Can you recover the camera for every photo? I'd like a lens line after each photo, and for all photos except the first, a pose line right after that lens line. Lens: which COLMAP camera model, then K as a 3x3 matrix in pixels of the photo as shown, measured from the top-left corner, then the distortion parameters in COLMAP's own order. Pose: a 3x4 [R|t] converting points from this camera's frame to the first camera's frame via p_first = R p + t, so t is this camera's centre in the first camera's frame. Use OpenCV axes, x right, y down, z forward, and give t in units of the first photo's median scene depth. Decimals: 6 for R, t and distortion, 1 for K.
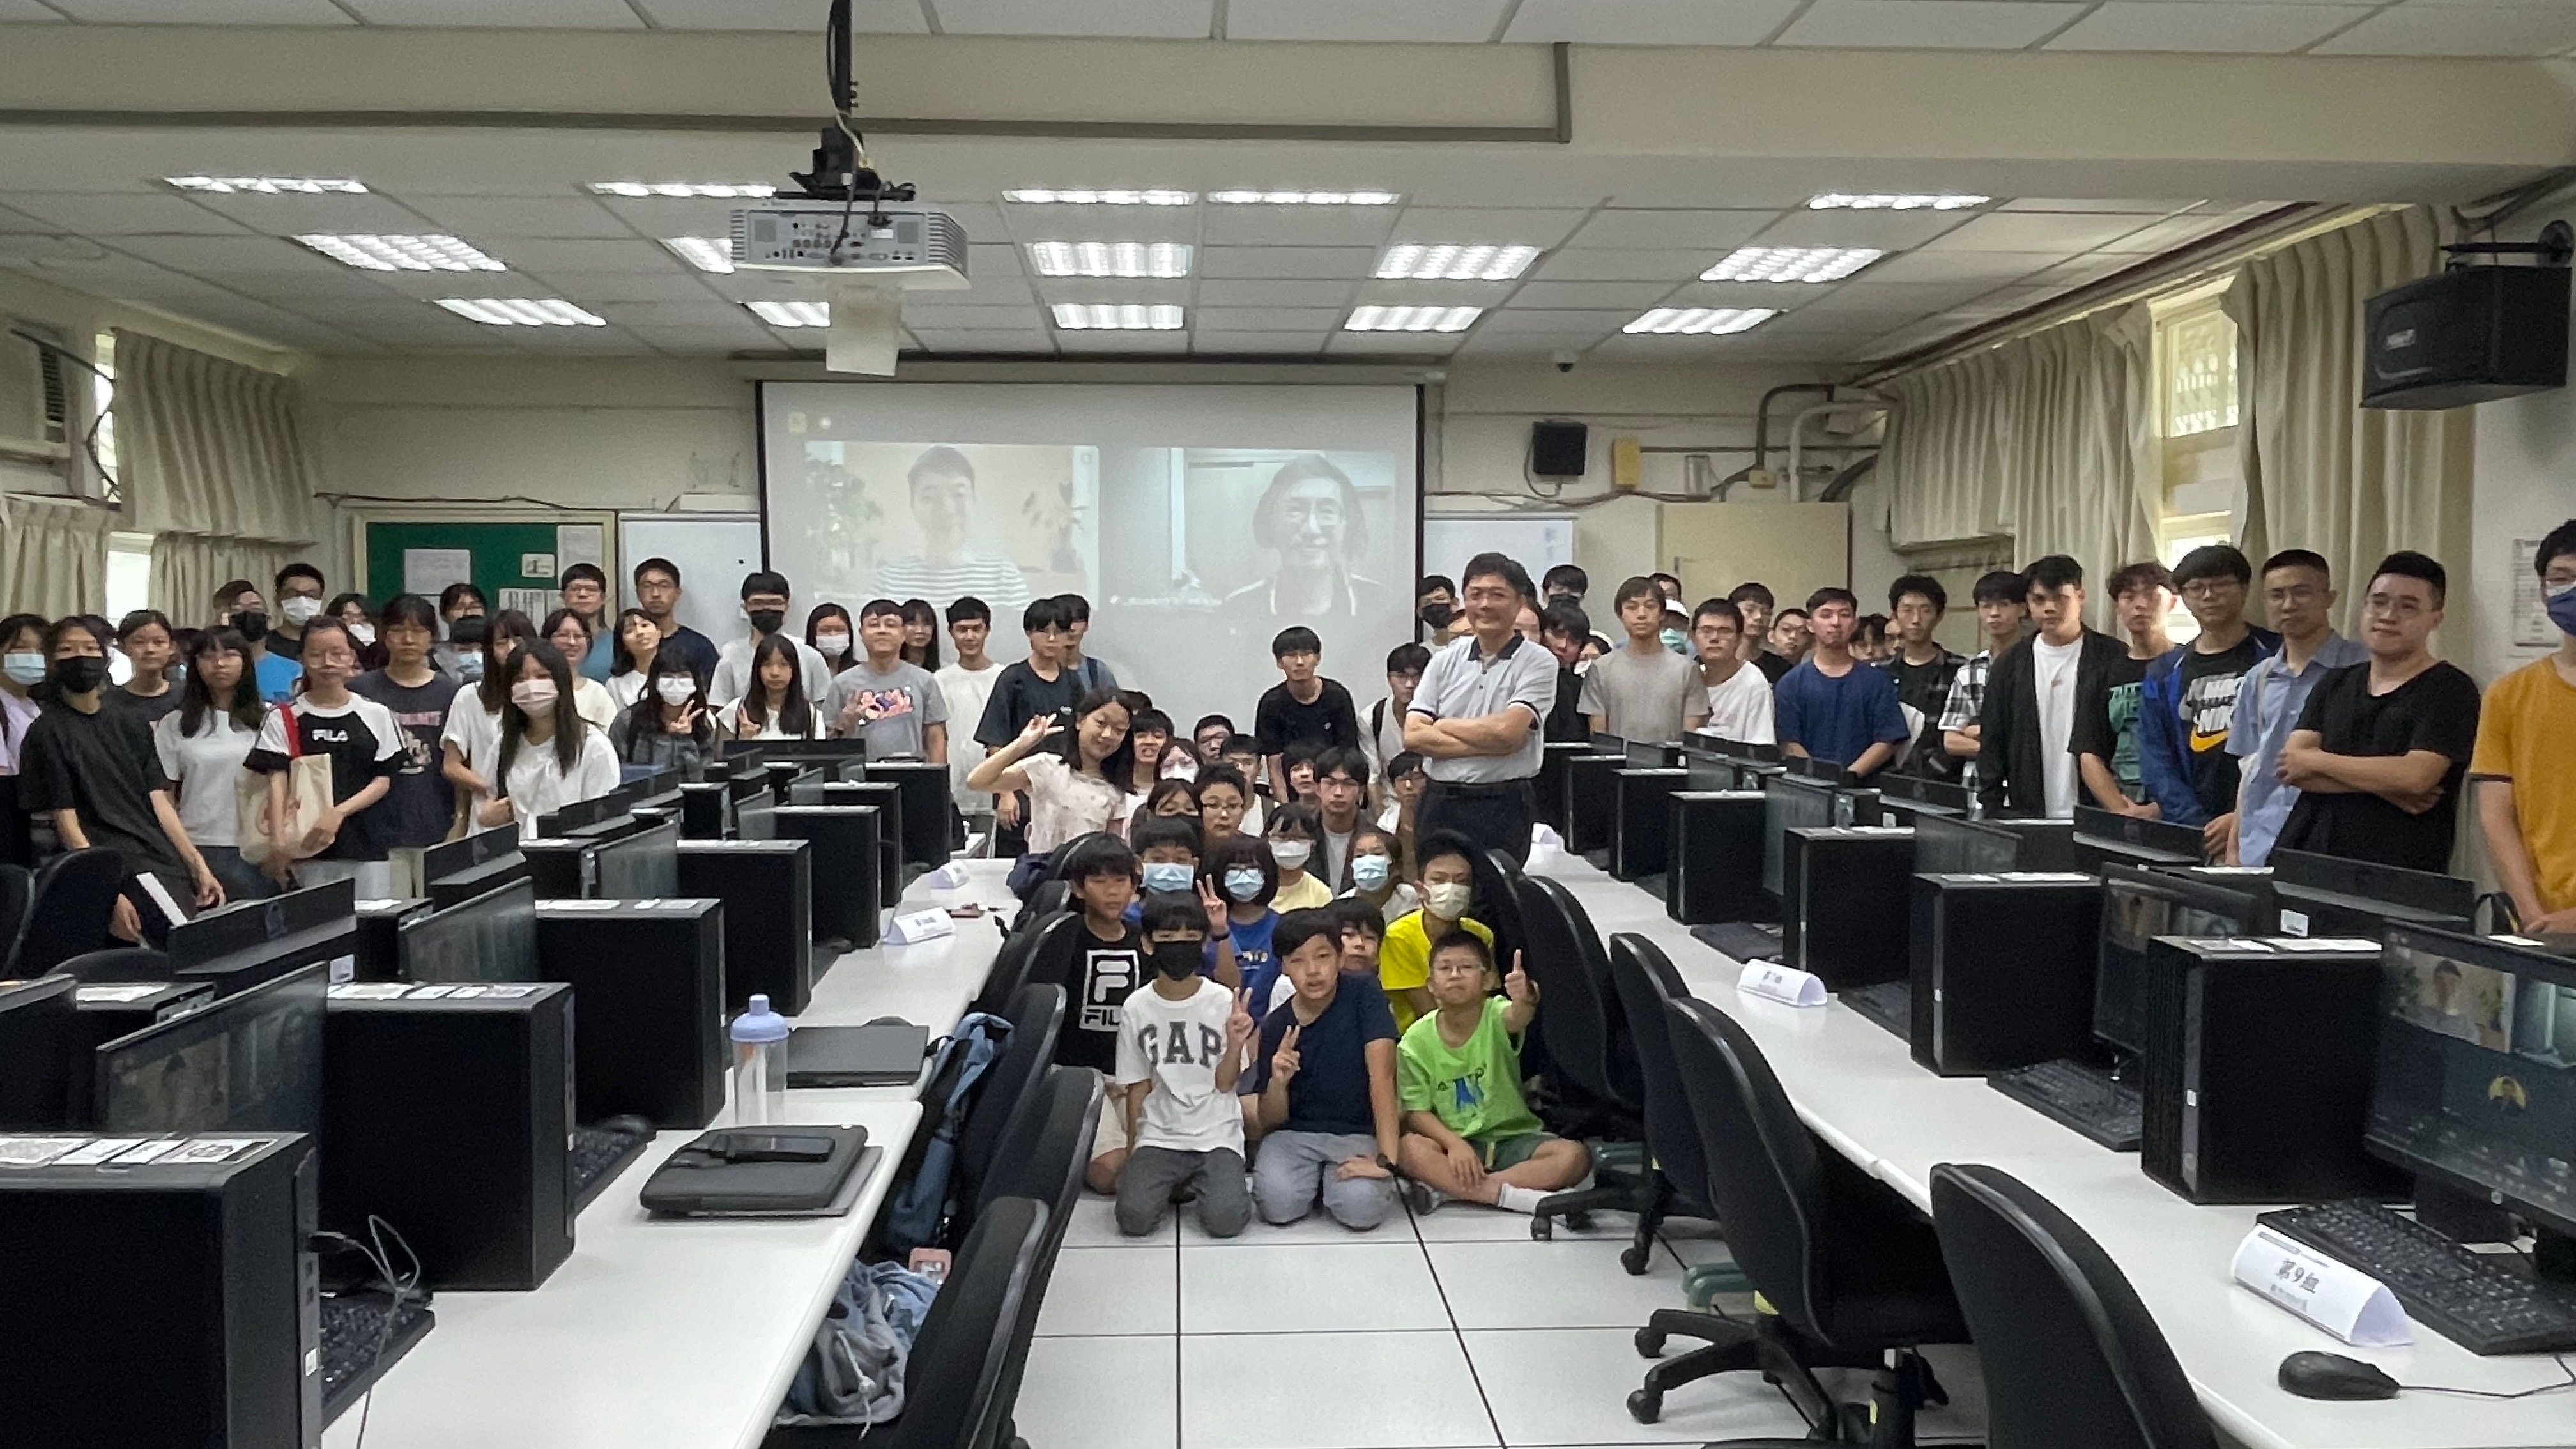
lens RADIAL K [[2107.1, 0, 1276.0], [0, 2107.1, 782.5], [0, 0, 1]] dist [0.003914, 0.007579]
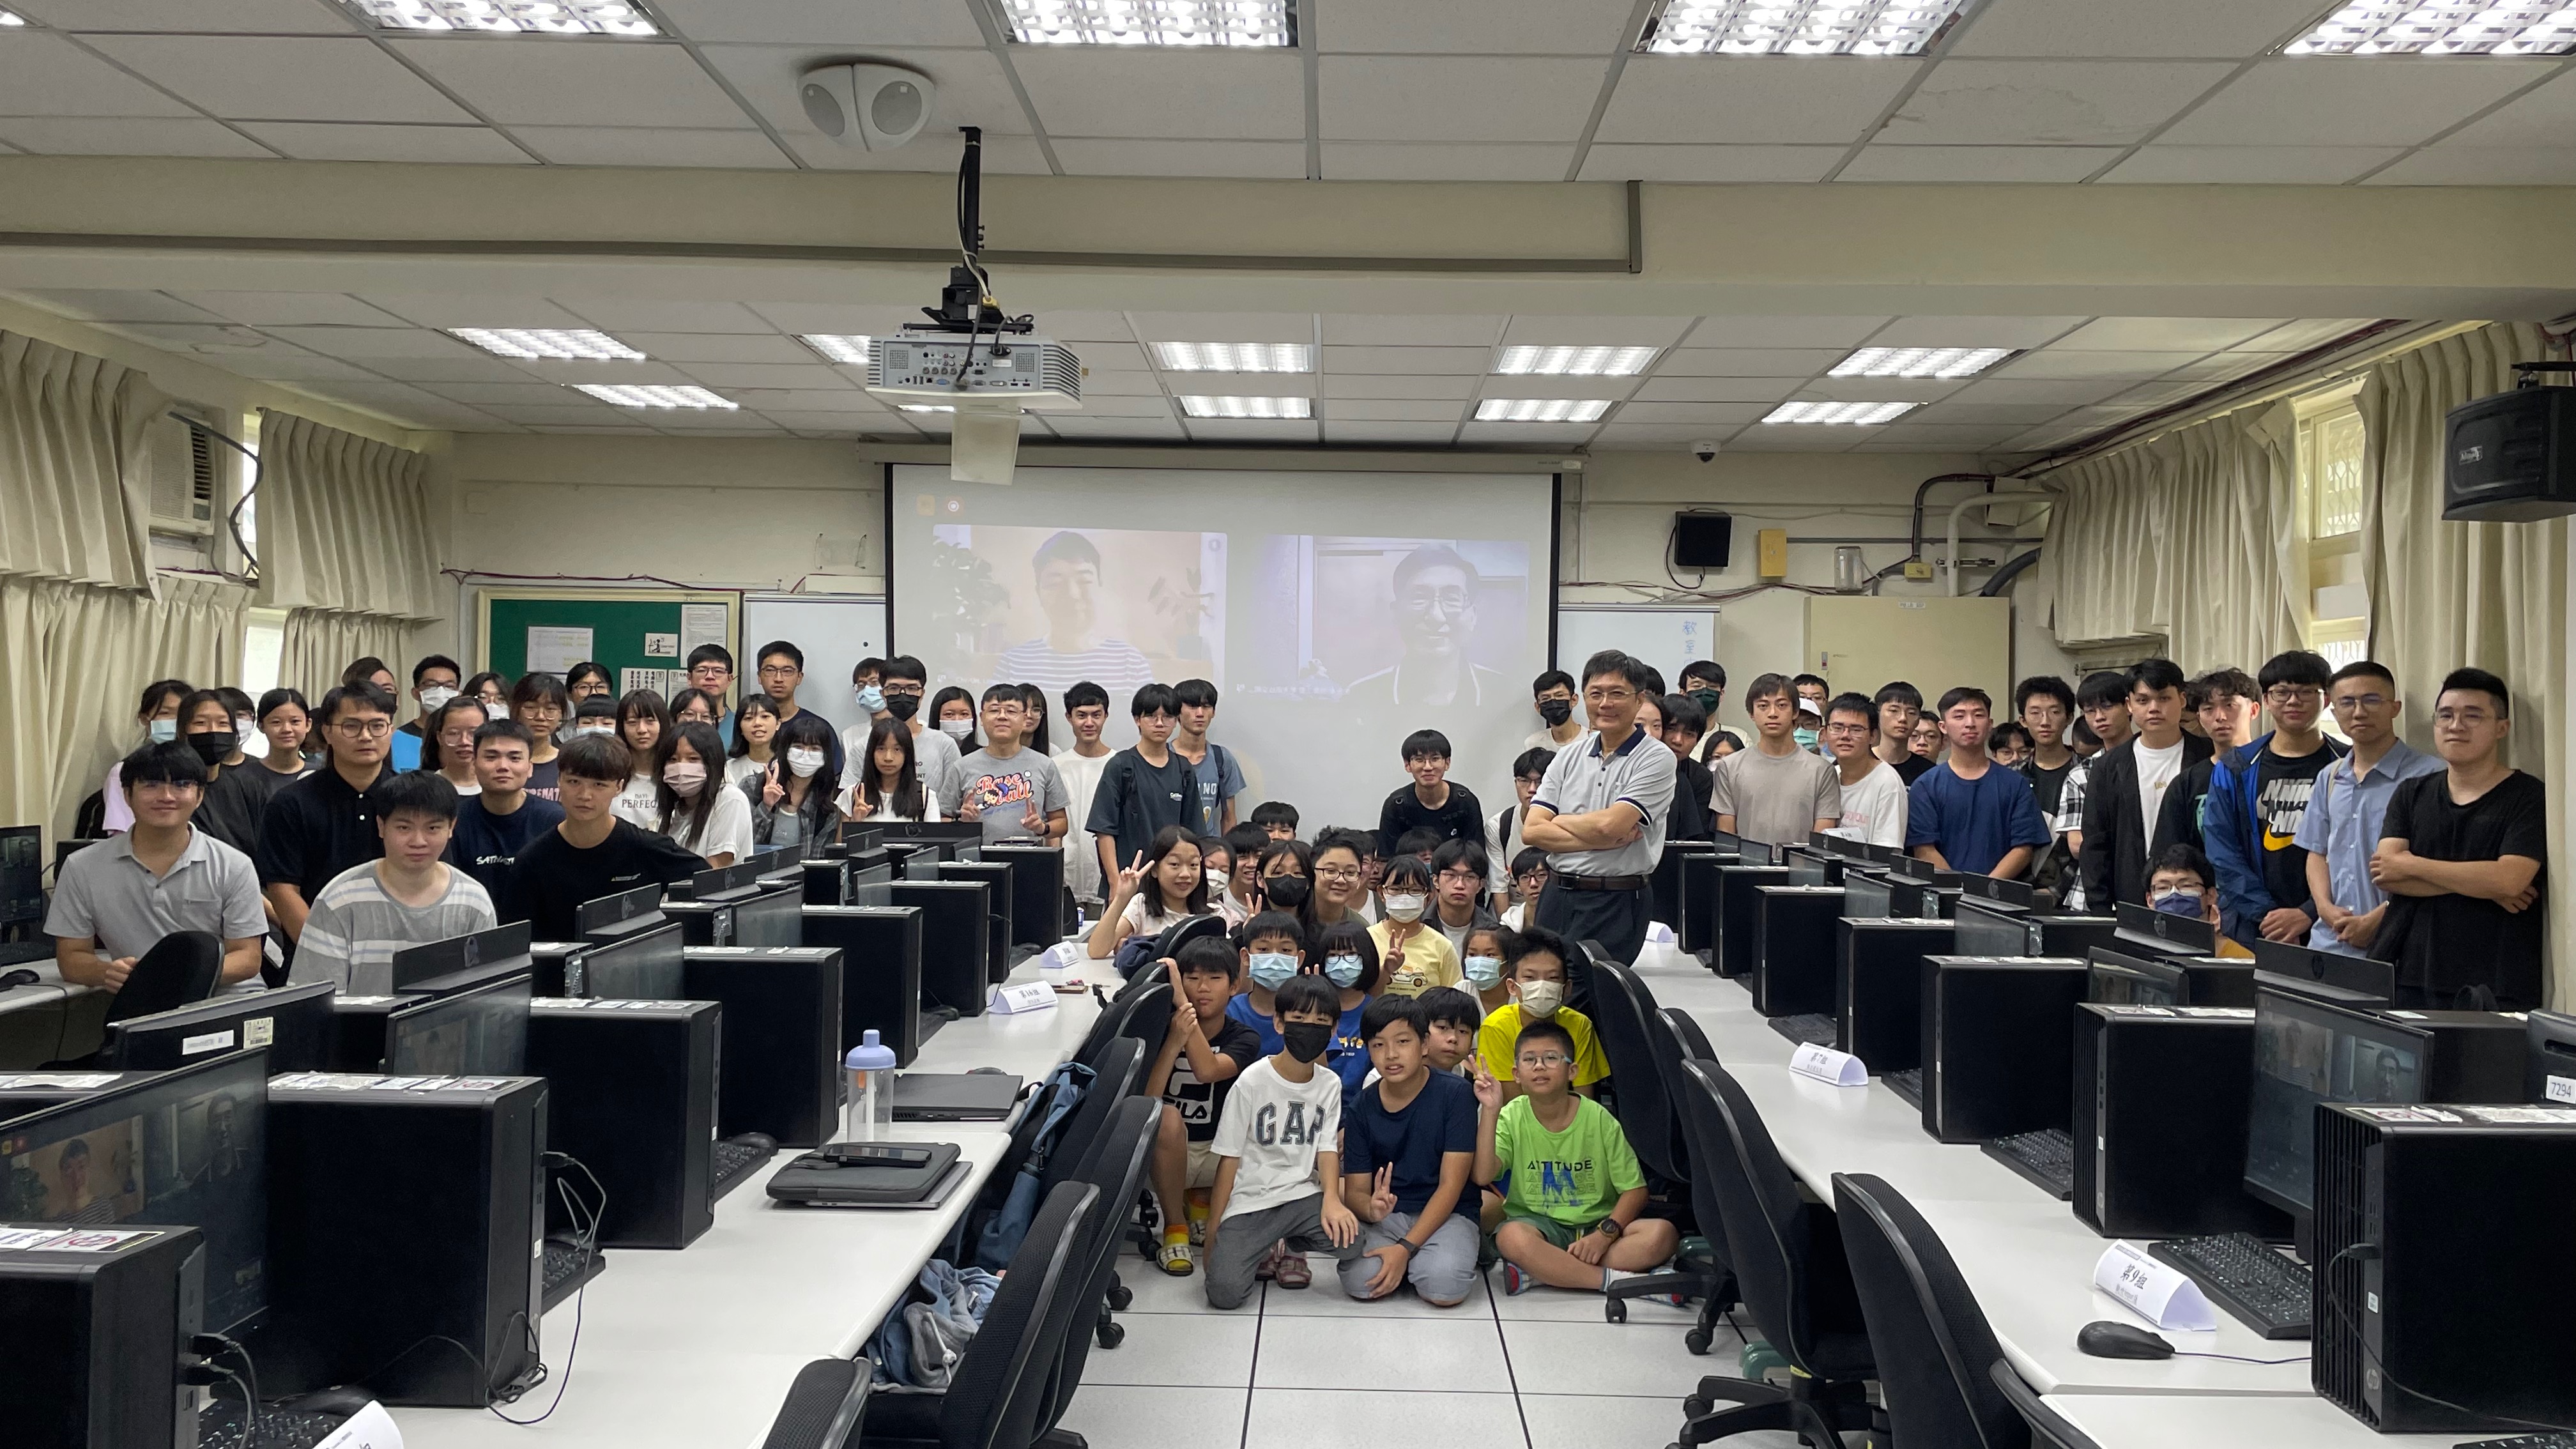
lens RADIAL K [[2346.9, 0, 1288.0], [0, 2346.9, 724.5], [0, 0, 1]] dist [0.112241, -0.007766]
pose [[0.997539, 0.015953, -0.068281, 0.027676], [-0.020722, 0.997352, -0.069712, 0.007894], [0.066988, 0.070955, 0.995228, -0.115596]]
